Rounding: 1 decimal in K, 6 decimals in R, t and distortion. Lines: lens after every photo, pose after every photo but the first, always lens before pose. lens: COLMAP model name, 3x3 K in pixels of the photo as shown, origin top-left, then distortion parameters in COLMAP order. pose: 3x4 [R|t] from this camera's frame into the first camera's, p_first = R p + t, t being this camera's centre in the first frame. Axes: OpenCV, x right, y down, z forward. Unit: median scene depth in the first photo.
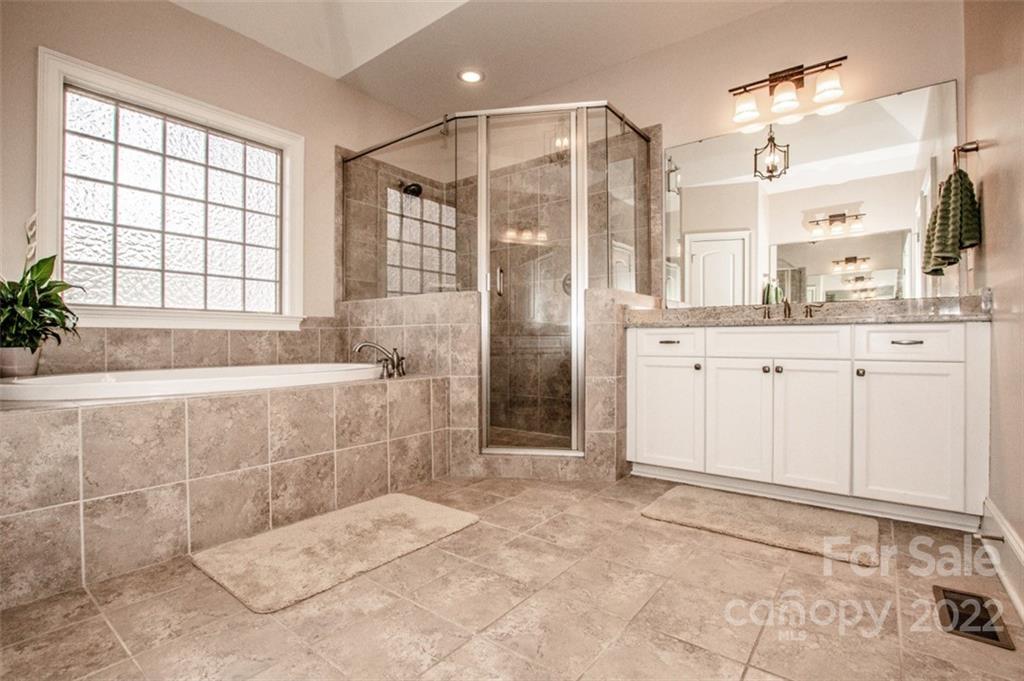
lens RADIAL K [[468.9, 0, 521.9], [0, 468.9, 339.9], [0, 0, 1]] dist [-0.034972, 0.000992]
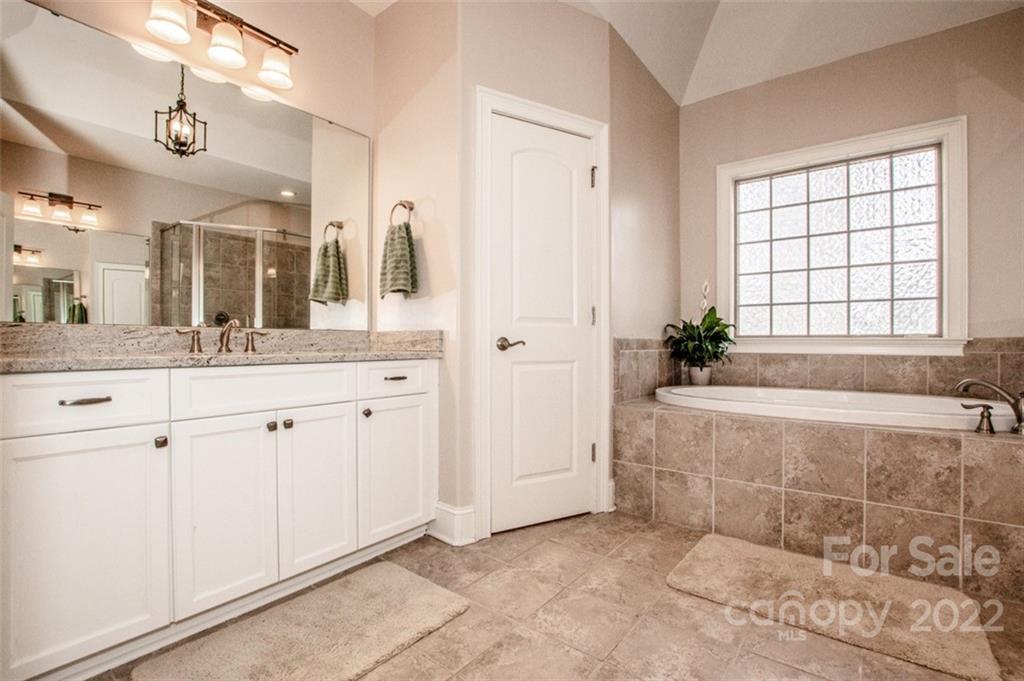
lens RADIAL K [[468.9, 0, 521.9], [0, 468.9, 339.9], [0, 0, 1]] dist [-0.034972, 0.000992]
pose [[-0.005731, 0.000029, -0.999984, 0.517706], [-0.003035, 0.999995, 0.000046, -0.074363], [0.999979, 0.003035, -0.005731, 0.380896]]
